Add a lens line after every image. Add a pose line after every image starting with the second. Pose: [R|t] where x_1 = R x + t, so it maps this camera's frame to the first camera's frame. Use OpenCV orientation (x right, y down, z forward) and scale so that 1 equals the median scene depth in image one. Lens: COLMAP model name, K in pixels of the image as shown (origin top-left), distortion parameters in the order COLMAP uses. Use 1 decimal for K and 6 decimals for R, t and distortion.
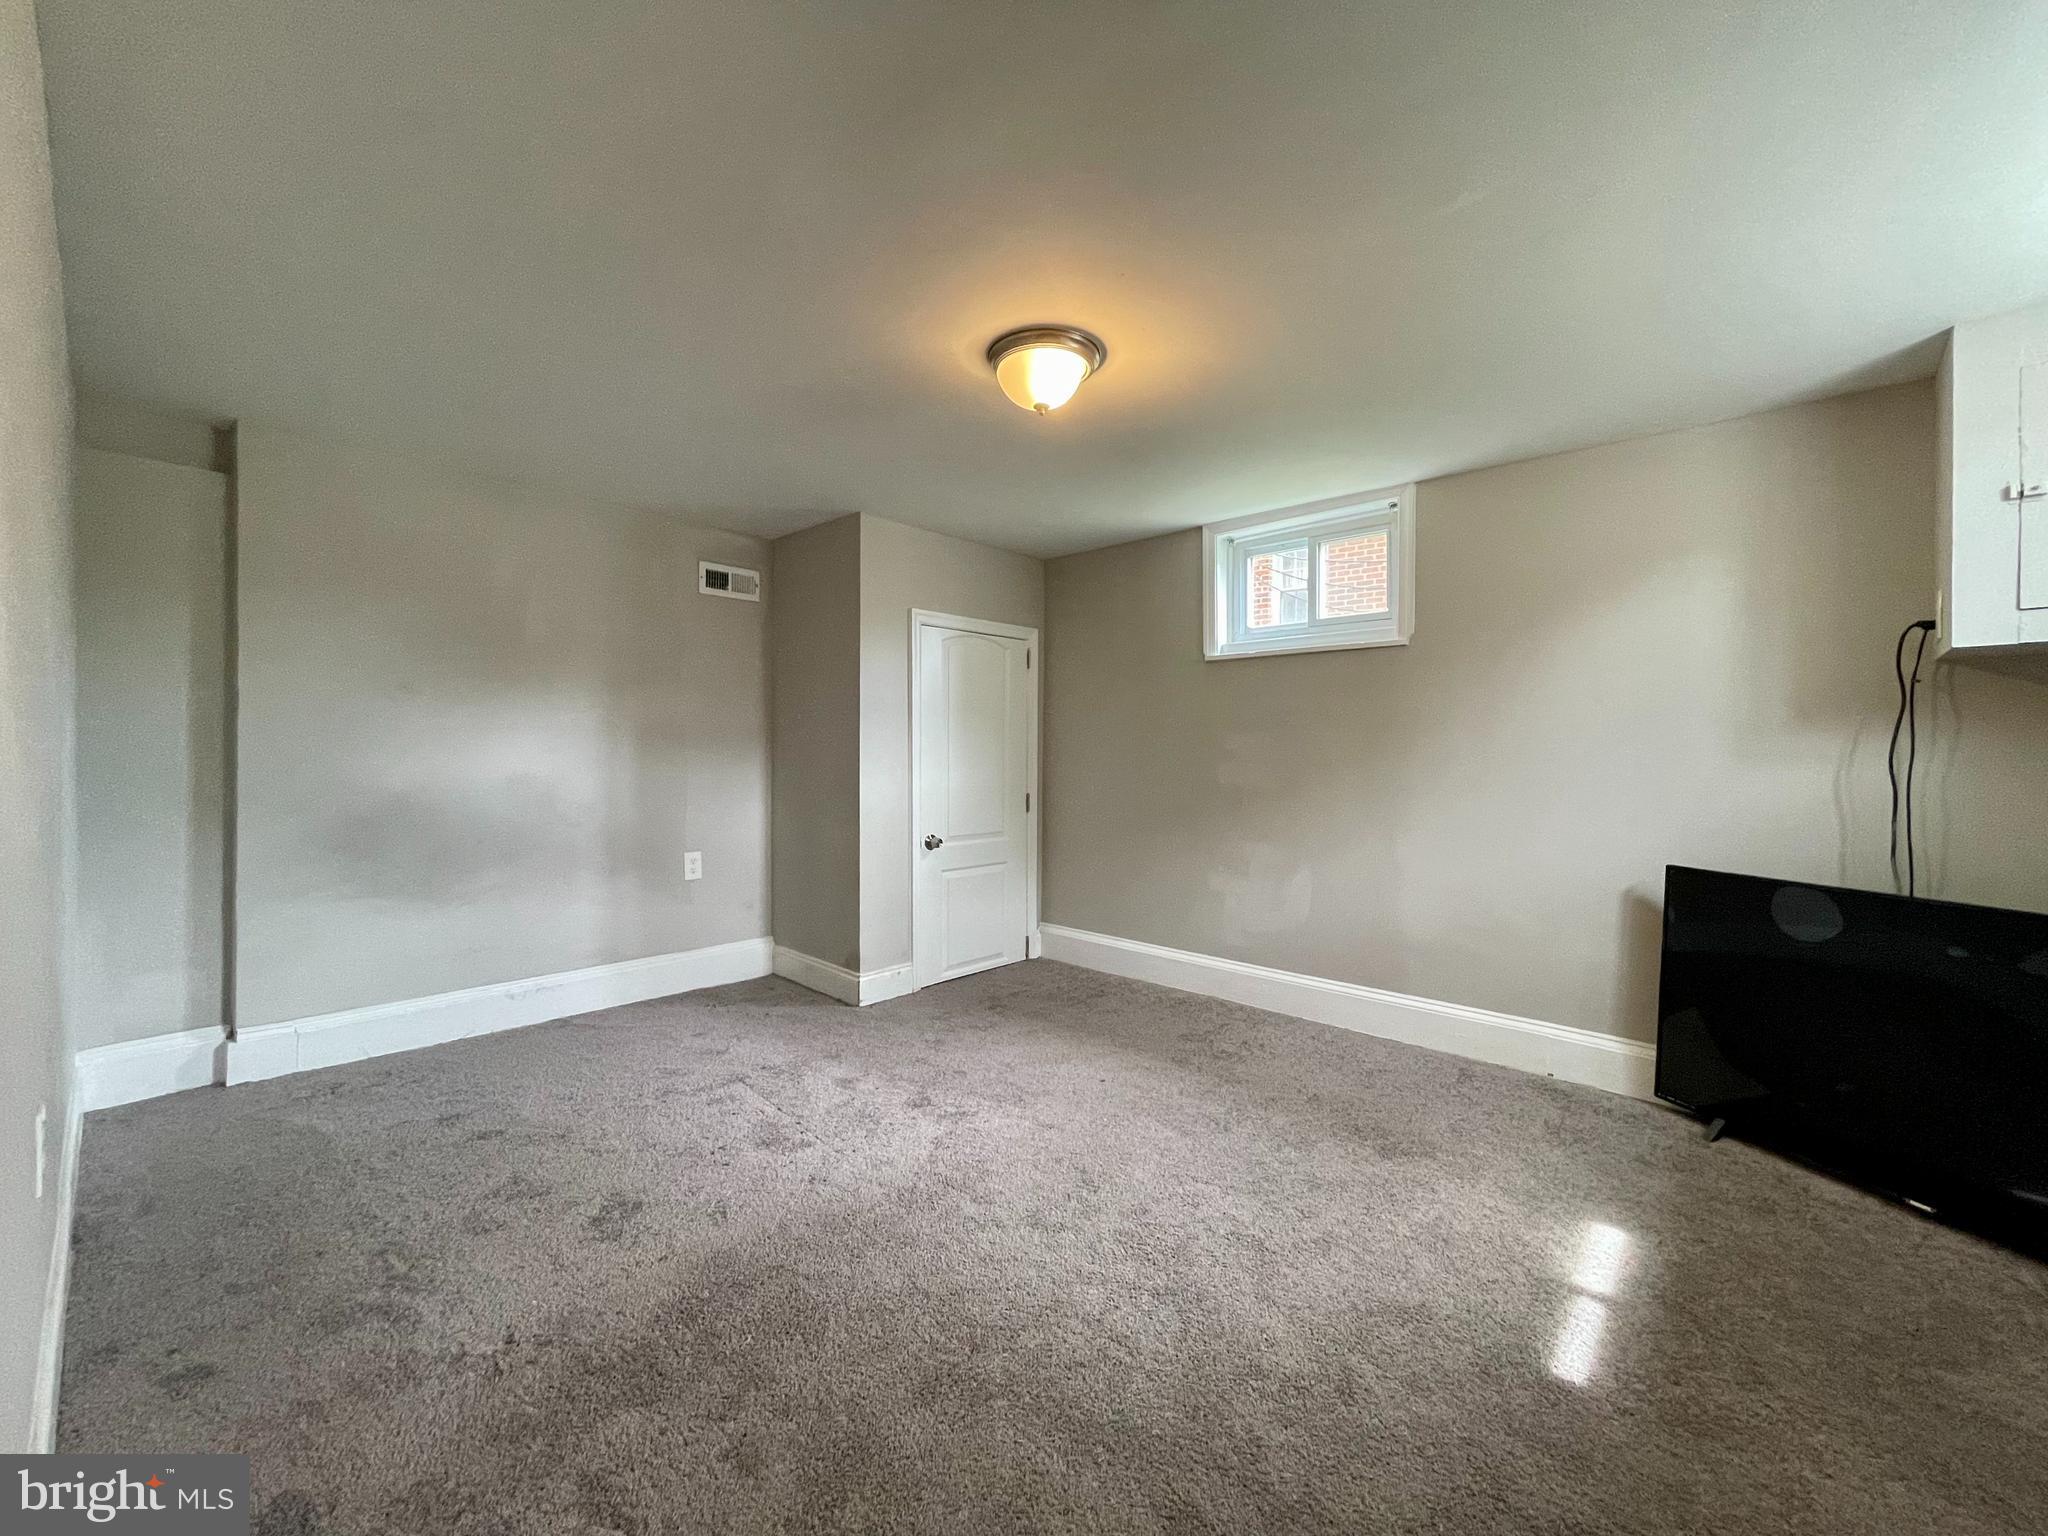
lens RADIAL K [[827.2, 0, 1003.4], [0, 827.2, 752.3], [0, 0, 1]] dist [0.002306, -0.000619]
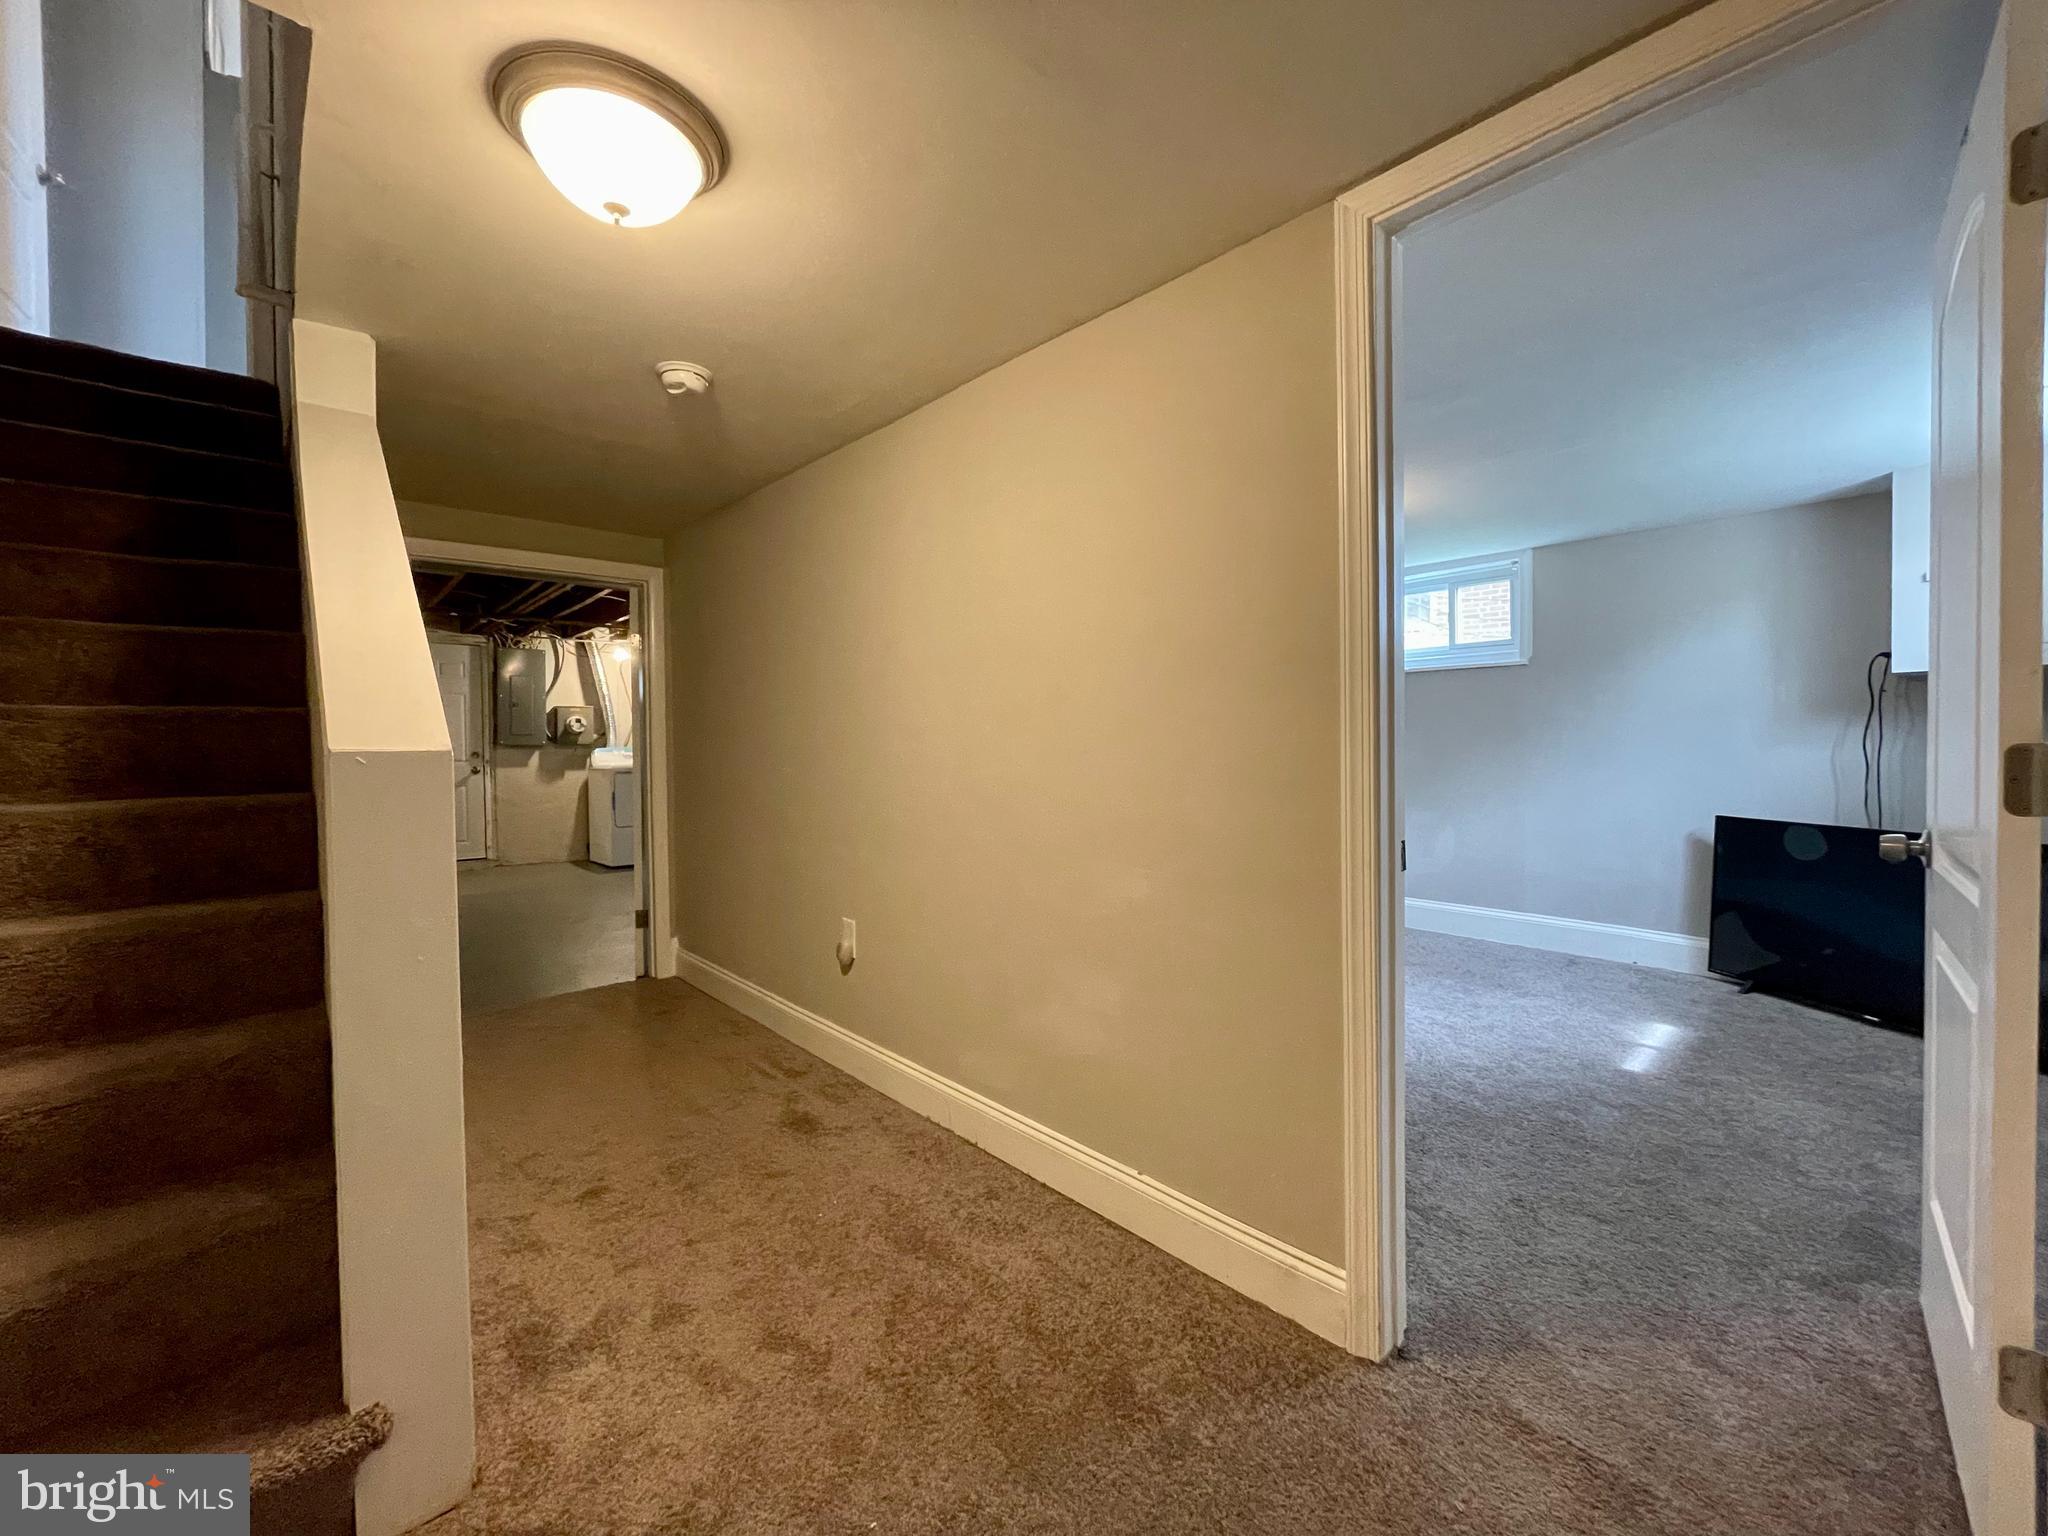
lens RADIAL K [[827.2, 0, 1008.0], [0, 827.2, 755.9], [0, 0, 1]] dist [0.002306, -0.000619]
pose [[0.996251, -0.015104, -0.085177, -0.361255], [0.016498, 0.999741, 0.015689, -0.015852], [0.084918, -0.017035, 0.996242, -0.632031]]
